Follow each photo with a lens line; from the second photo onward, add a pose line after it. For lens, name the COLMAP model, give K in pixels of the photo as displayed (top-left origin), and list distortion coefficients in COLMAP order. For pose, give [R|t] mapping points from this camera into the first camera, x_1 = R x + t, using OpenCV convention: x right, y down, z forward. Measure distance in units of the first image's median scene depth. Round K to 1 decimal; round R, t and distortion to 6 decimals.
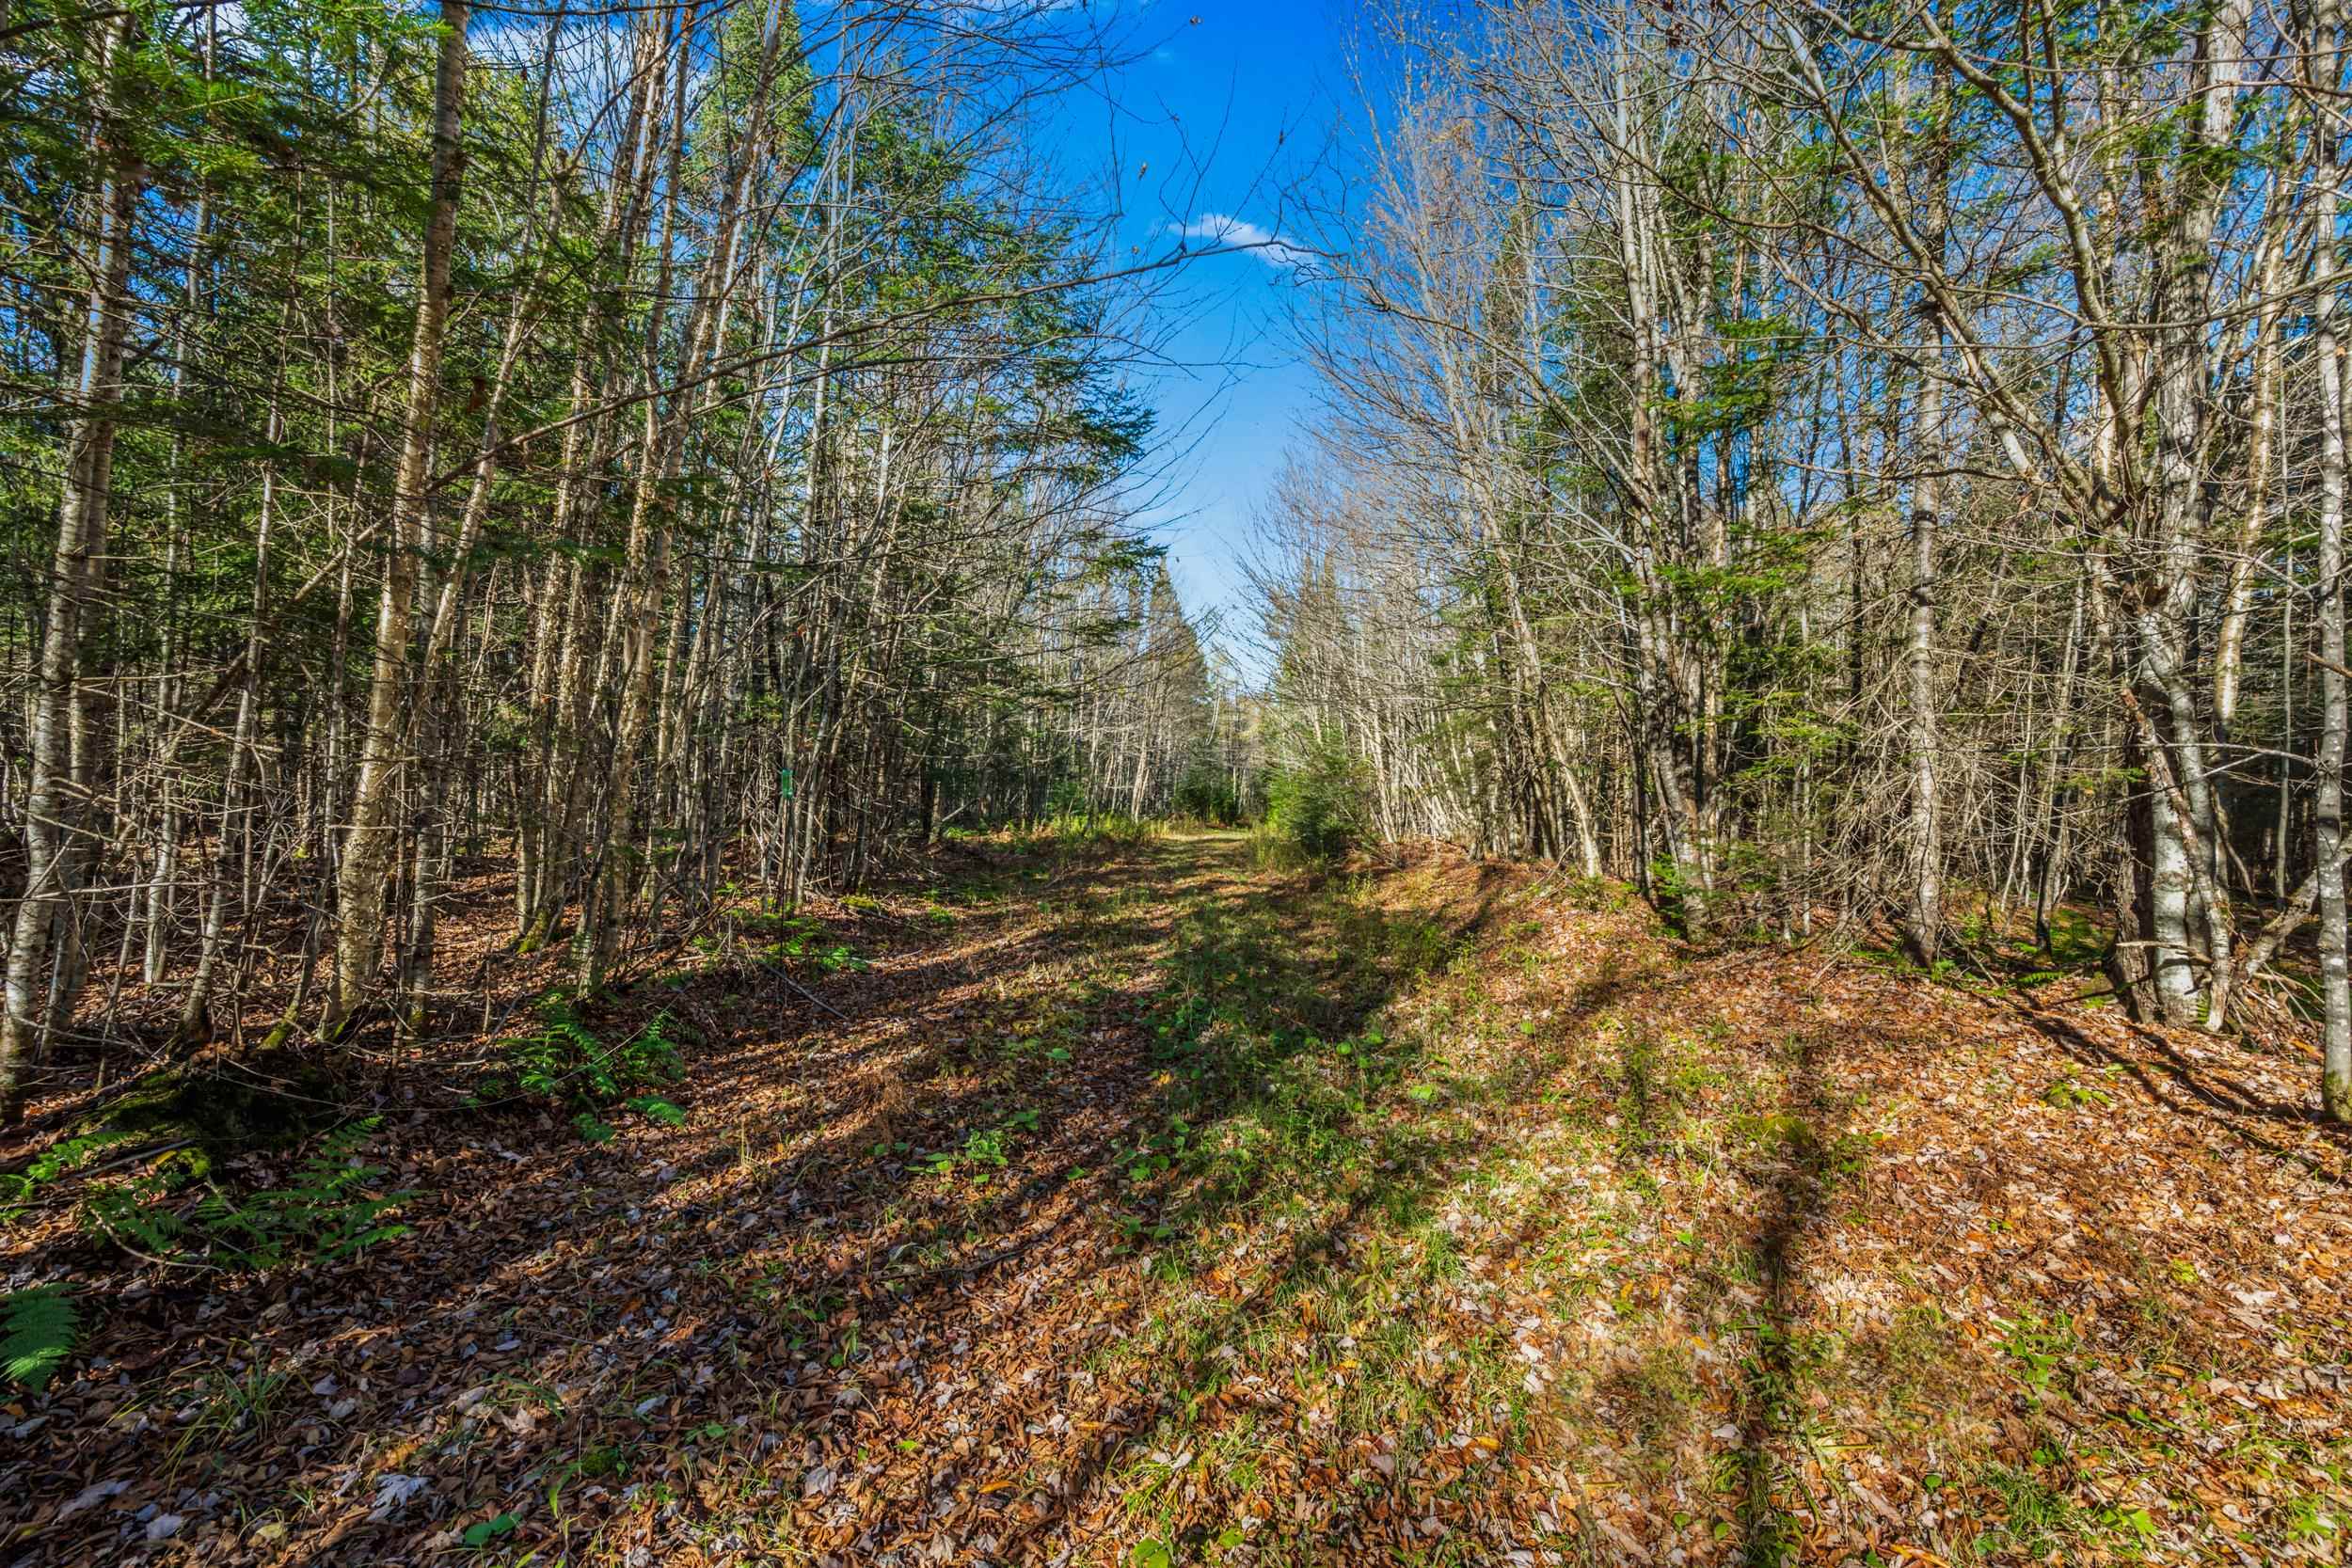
lens RADIAL K [[985.2, 0, 1180.3], [0, 985.2, 782.1], [0, 0, 1]] dist [-0.002070, 0.001277]
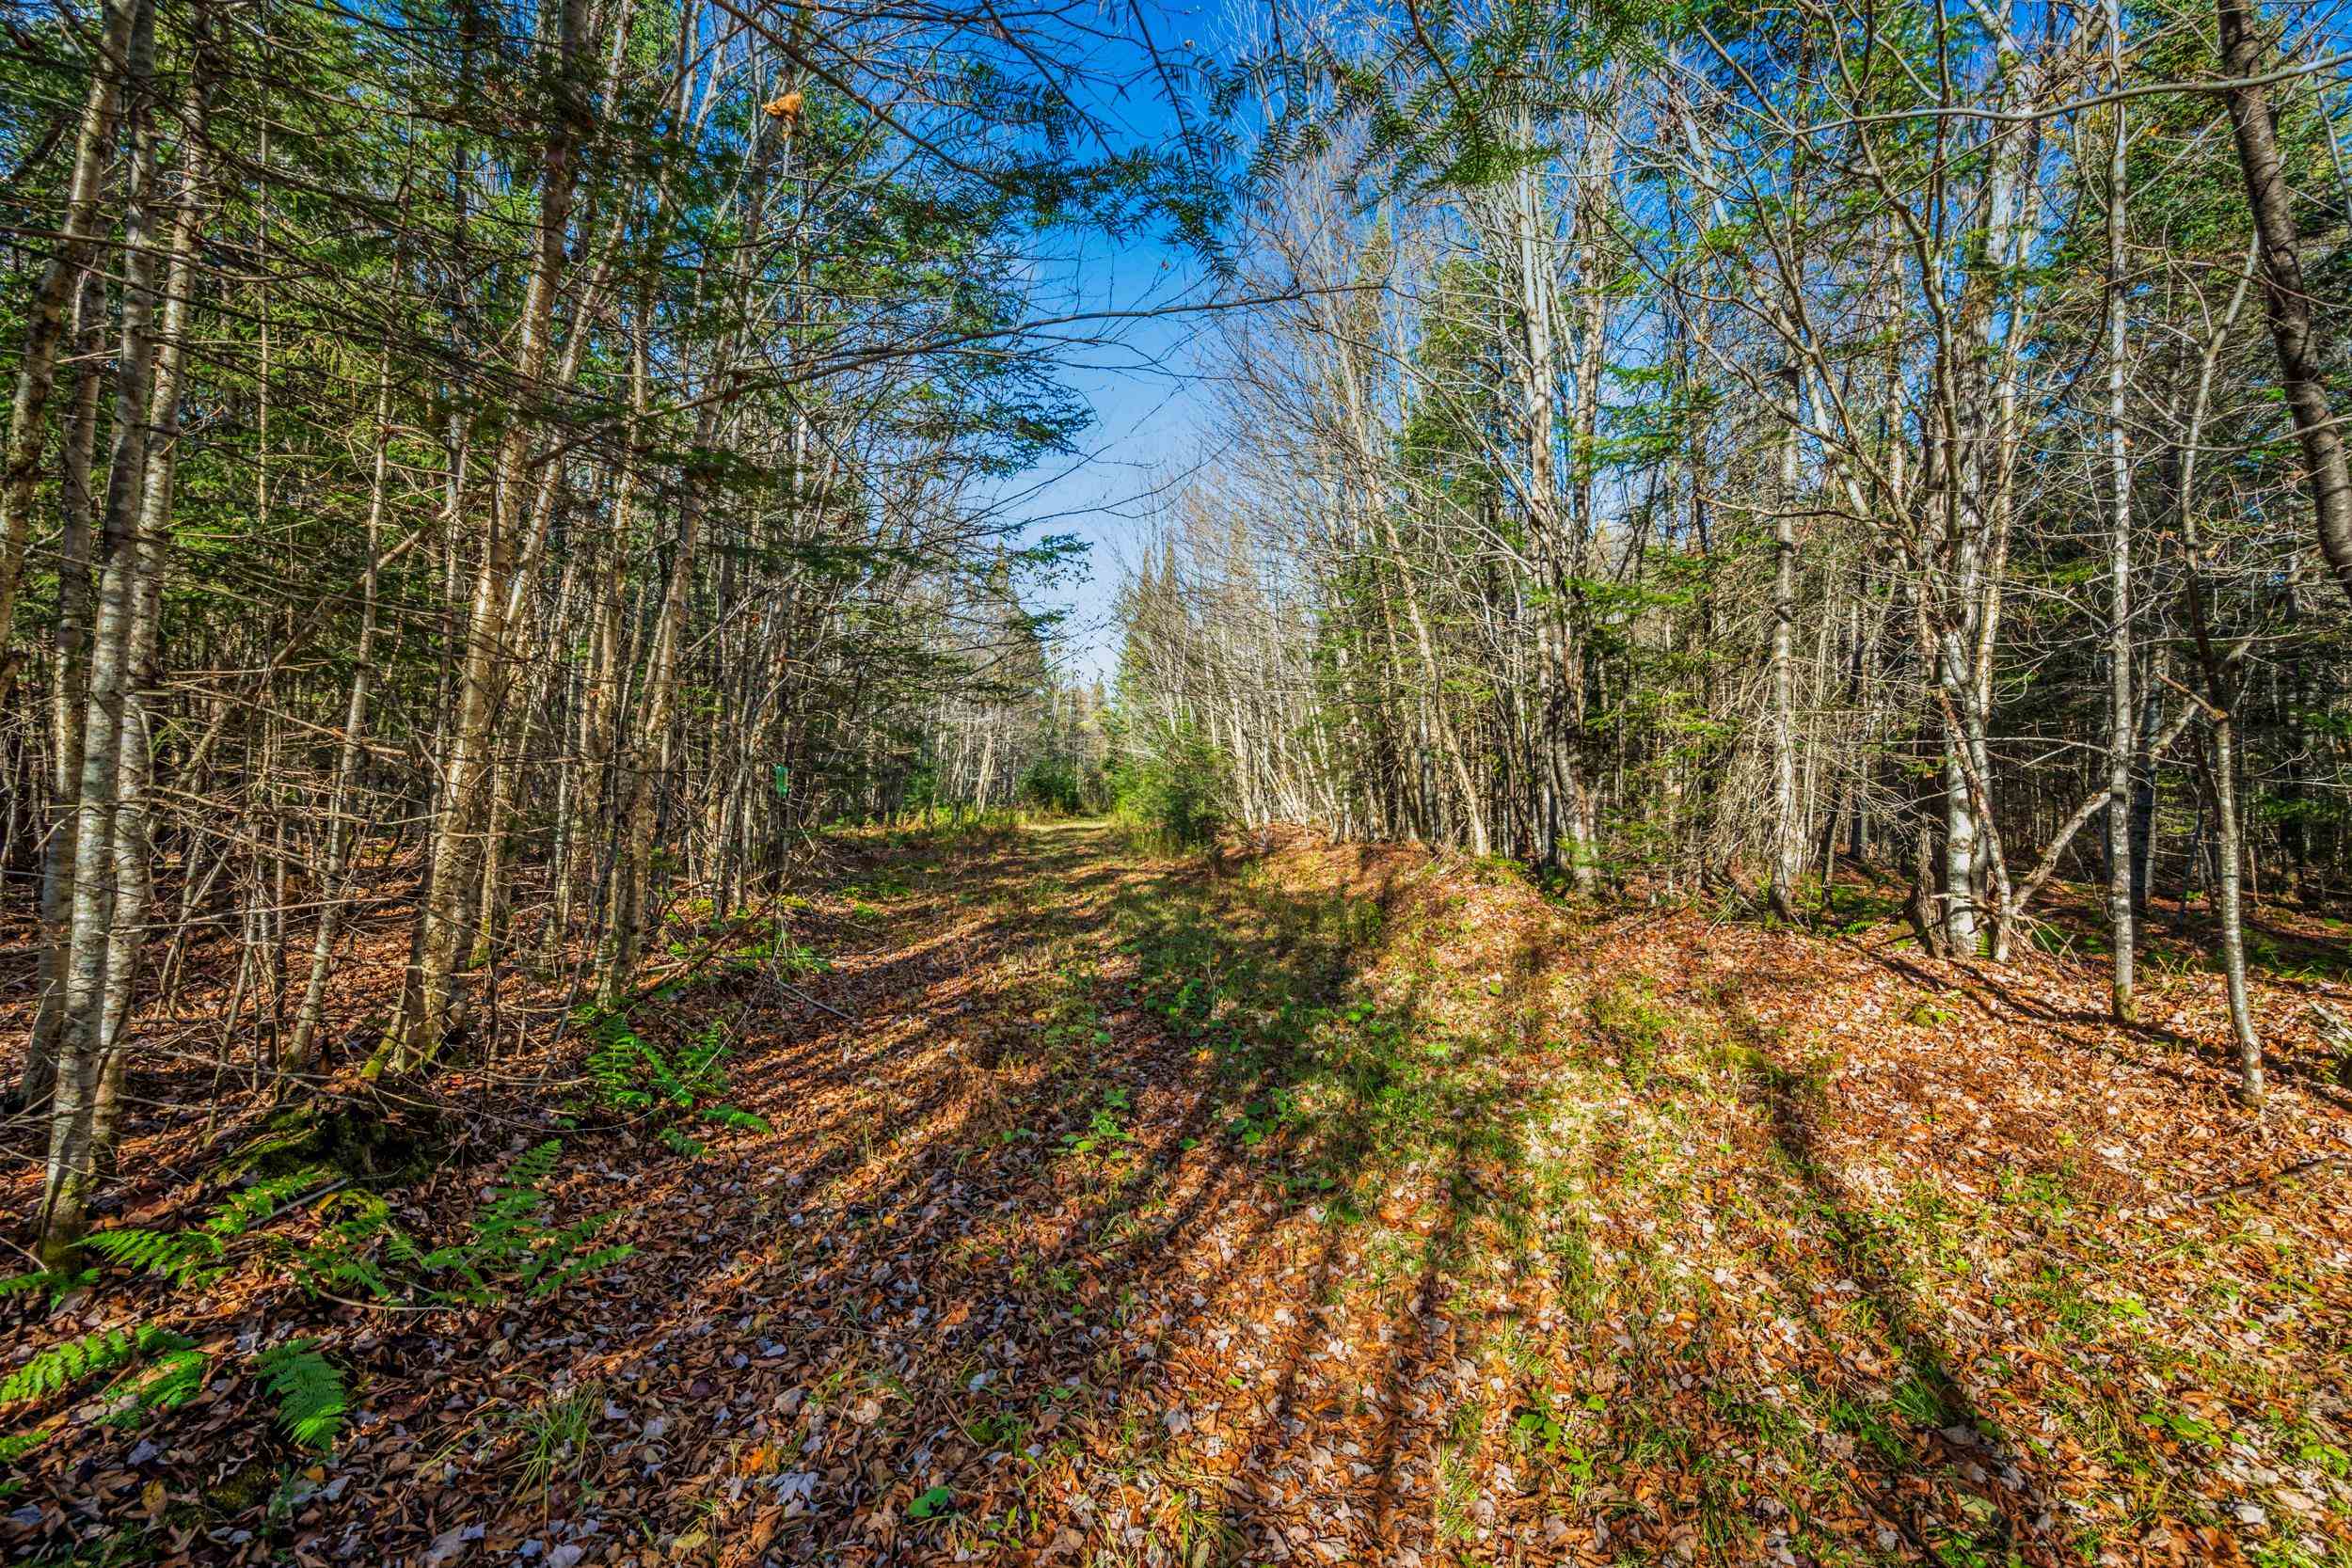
lens RADIAL K [[985.2, 0, 1162.8], [0, 985.2, 782.7], [0, 0, 1]] dist [-0.002070, 0.001277]
pose [[0.978898, -0.012069, 0.203992, -0.254250], [0.009497, 0.999863, 0.013583, -0.006253], [-0.204128, -0.011359, 0.978878, -0.024800]]
